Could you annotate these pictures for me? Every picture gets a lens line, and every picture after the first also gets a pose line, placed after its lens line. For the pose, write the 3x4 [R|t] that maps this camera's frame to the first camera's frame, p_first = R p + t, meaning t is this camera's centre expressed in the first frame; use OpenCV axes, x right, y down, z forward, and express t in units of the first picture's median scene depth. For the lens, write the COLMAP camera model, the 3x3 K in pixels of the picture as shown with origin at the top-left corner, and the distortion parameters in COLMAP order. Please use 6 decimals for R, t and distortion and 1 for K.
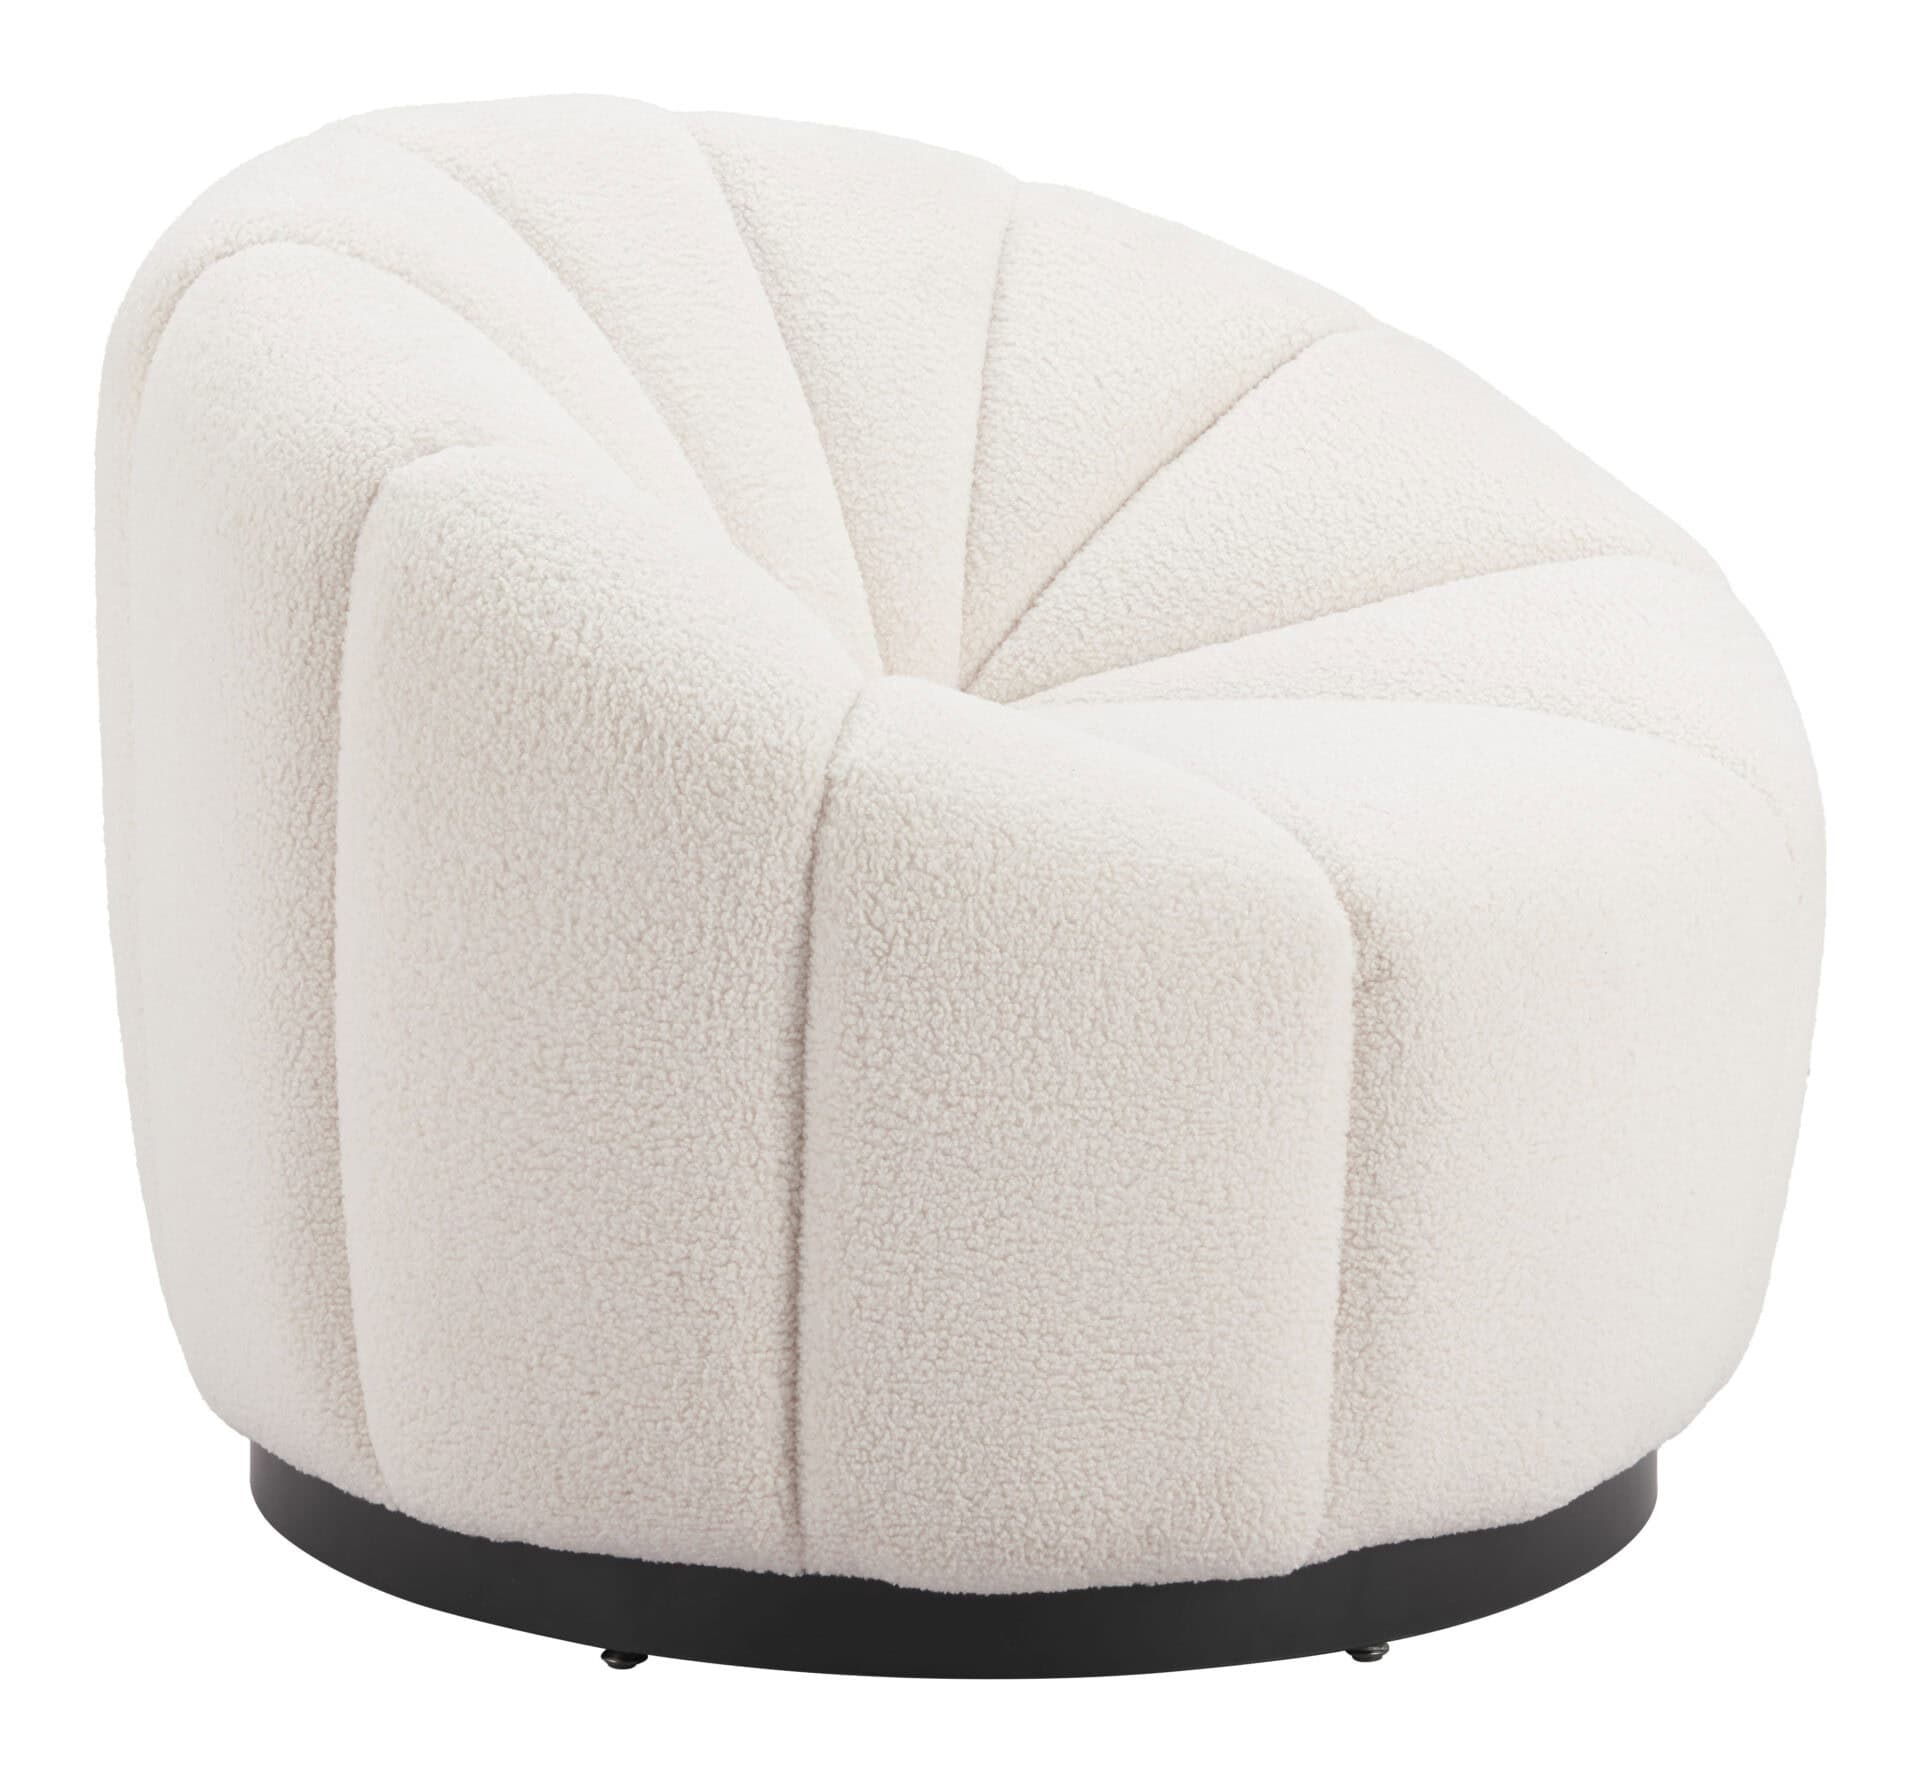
lens RADIAL K [[4435.9, 0, 962.9], [0, 4435.9, 857.8], [0, 0, 1]] dist [0.081007, -0.037702]
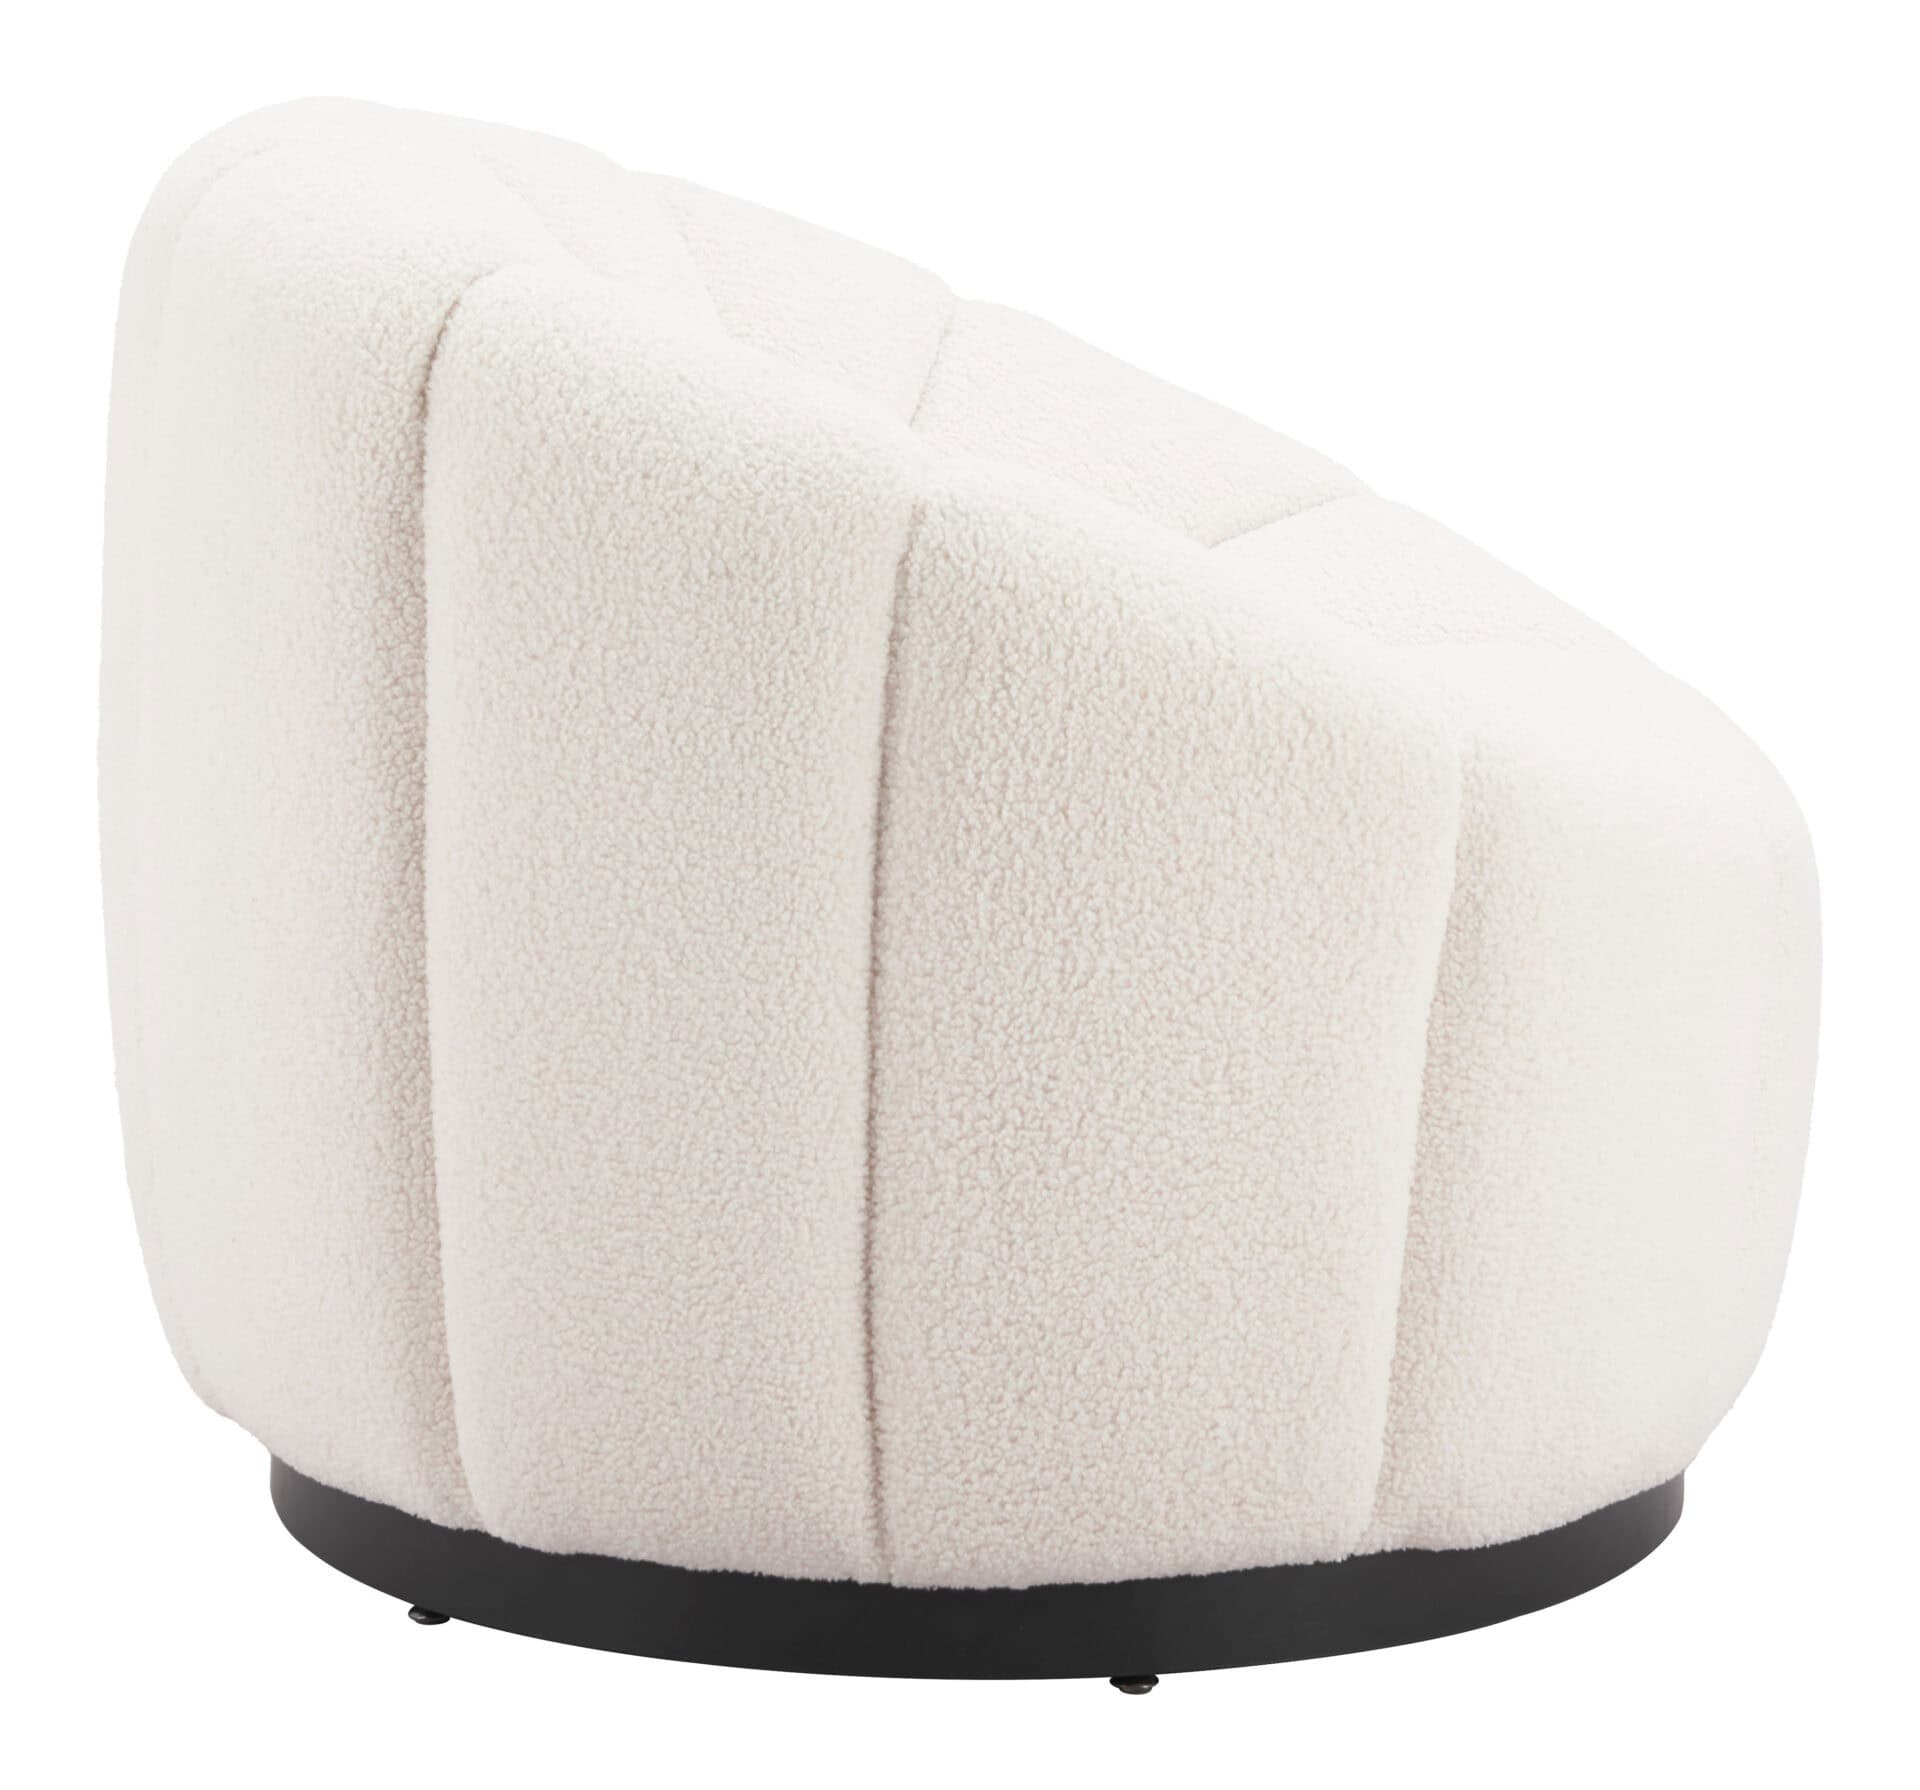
lens RADIAL K [[4637.5, 0, 960.0], [0, 4637.5, 895.0], [0, 0, 1]] dist [0.002715, -0.086433]
pose [[0.880007, -0.120493, 0.459422, -0.613884], [0.116588, 0.992492, 0.036982, -0.038164], [-0.460428, 0.021019, 0.887448, 0.117152]]
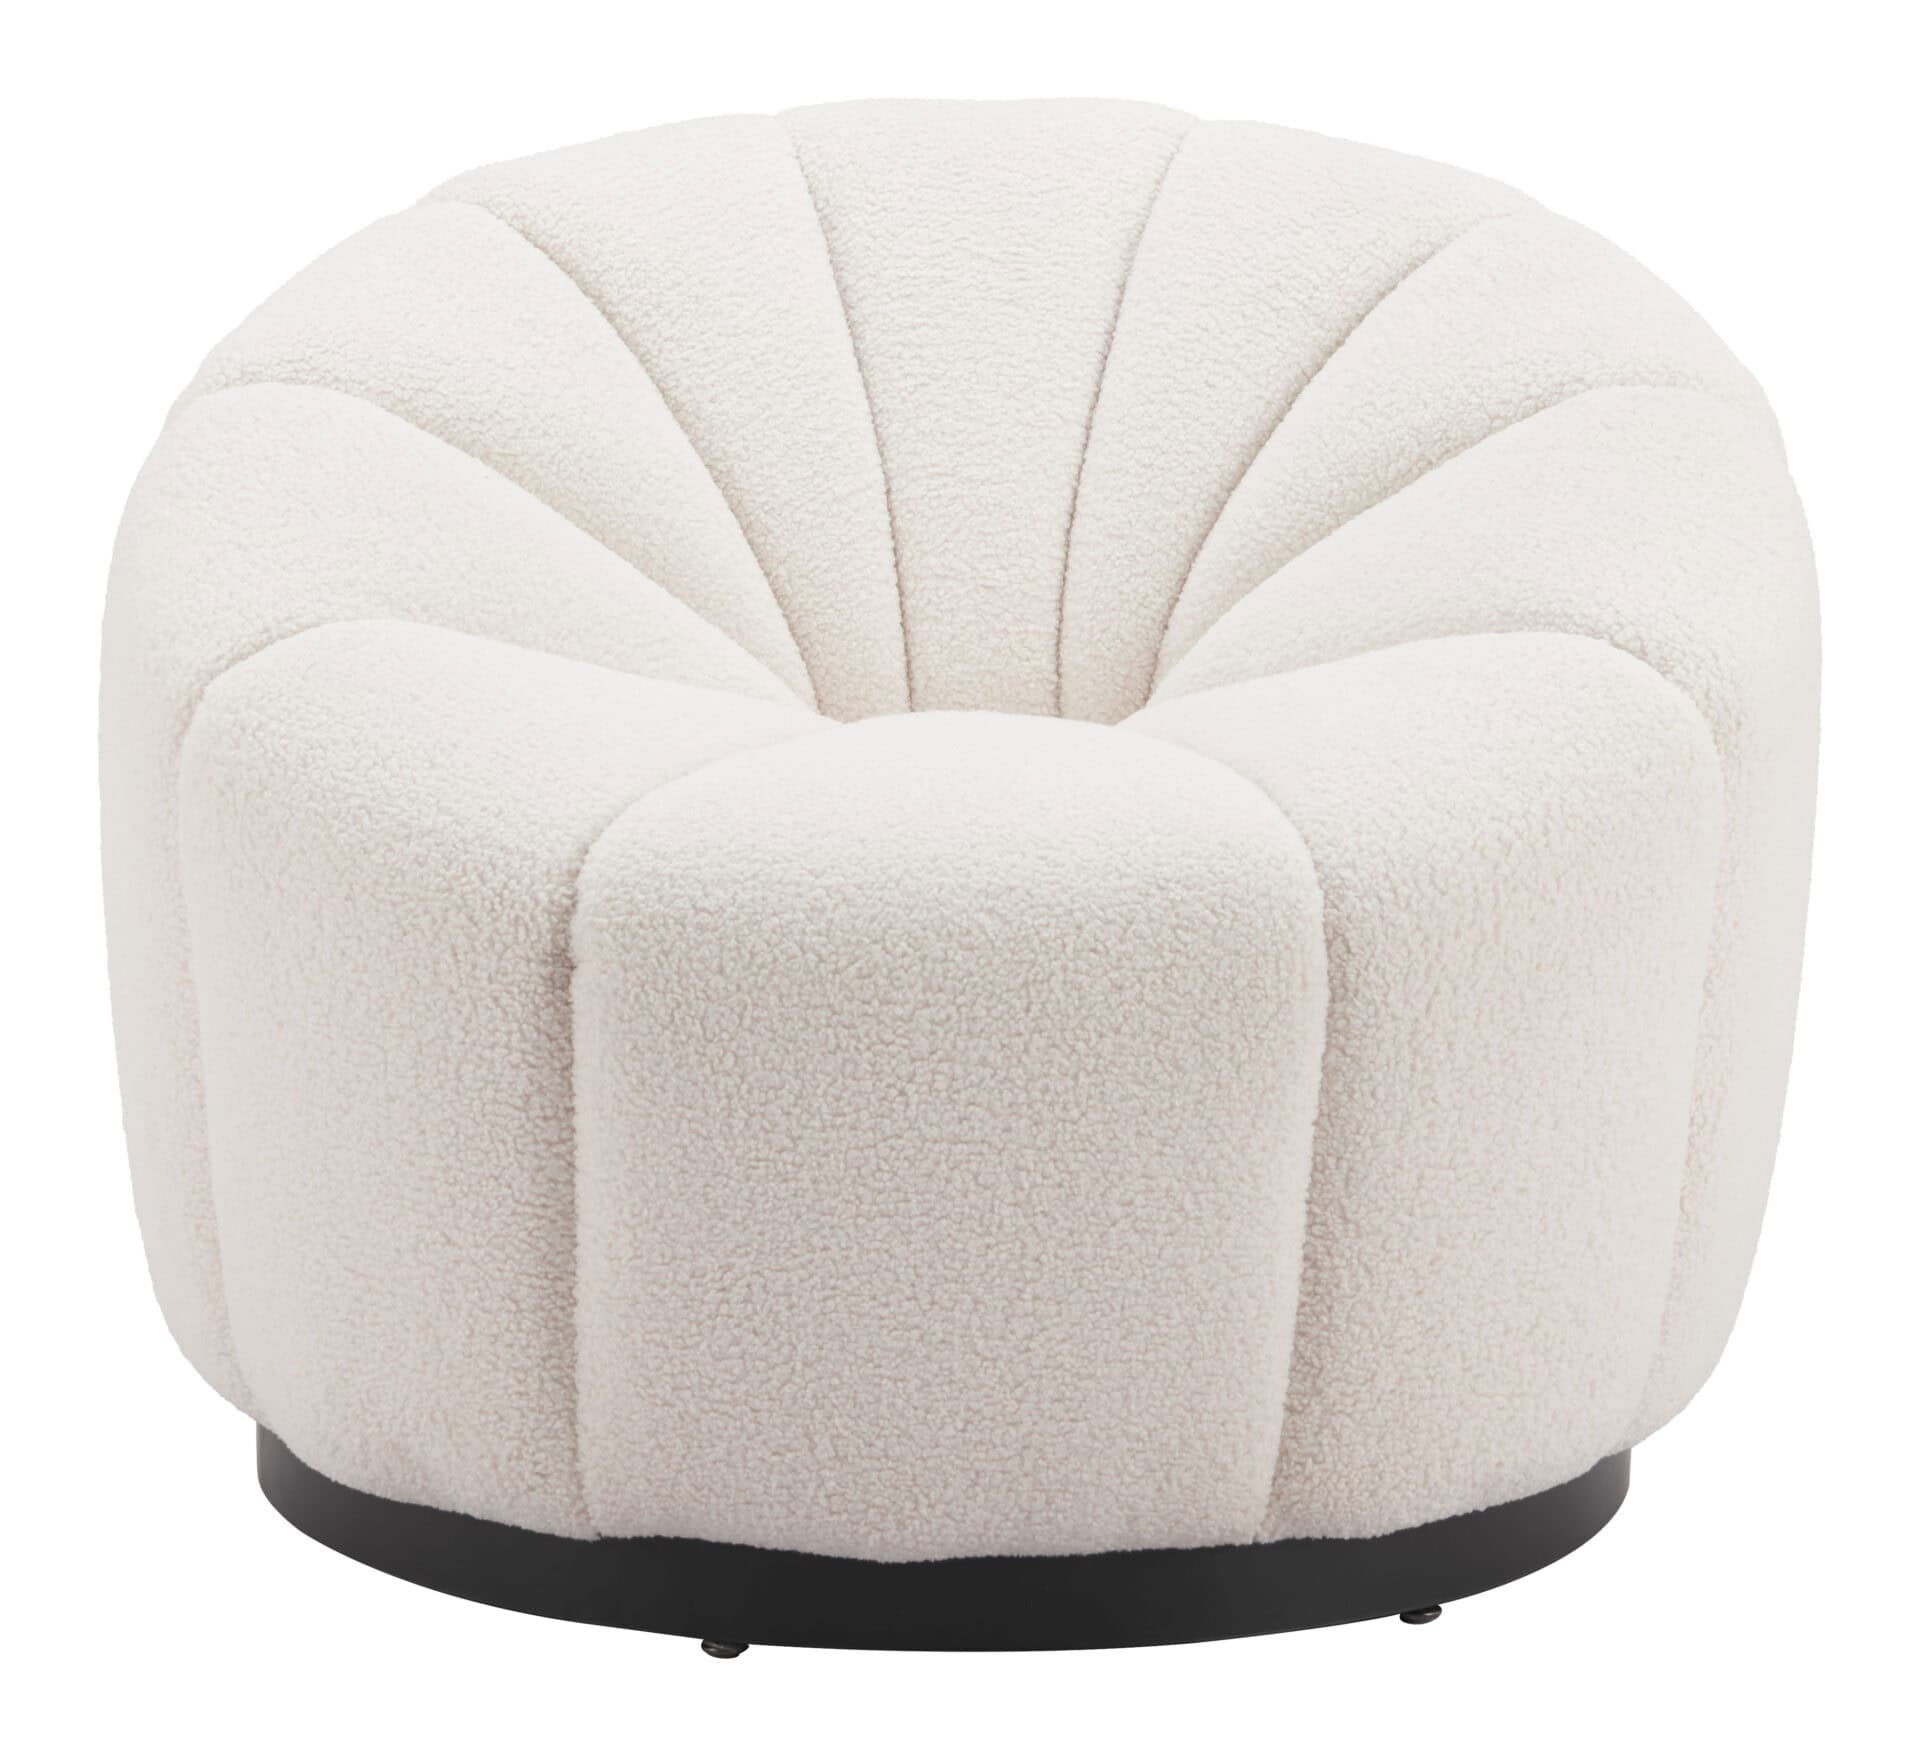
lens RADIAL K [[4536.0, 0, 960.0], [0, 4536.0, 877.5], [0, 0, 1]] dist [-0.008626, -0.136597]
pose [[0.799444, 0.145945, -0.582743, 0.762816], [-0.150547, 0.987758, 0.040849, -0.046601], [0.581572, 0.055074, 0.811629, 0.207426]]
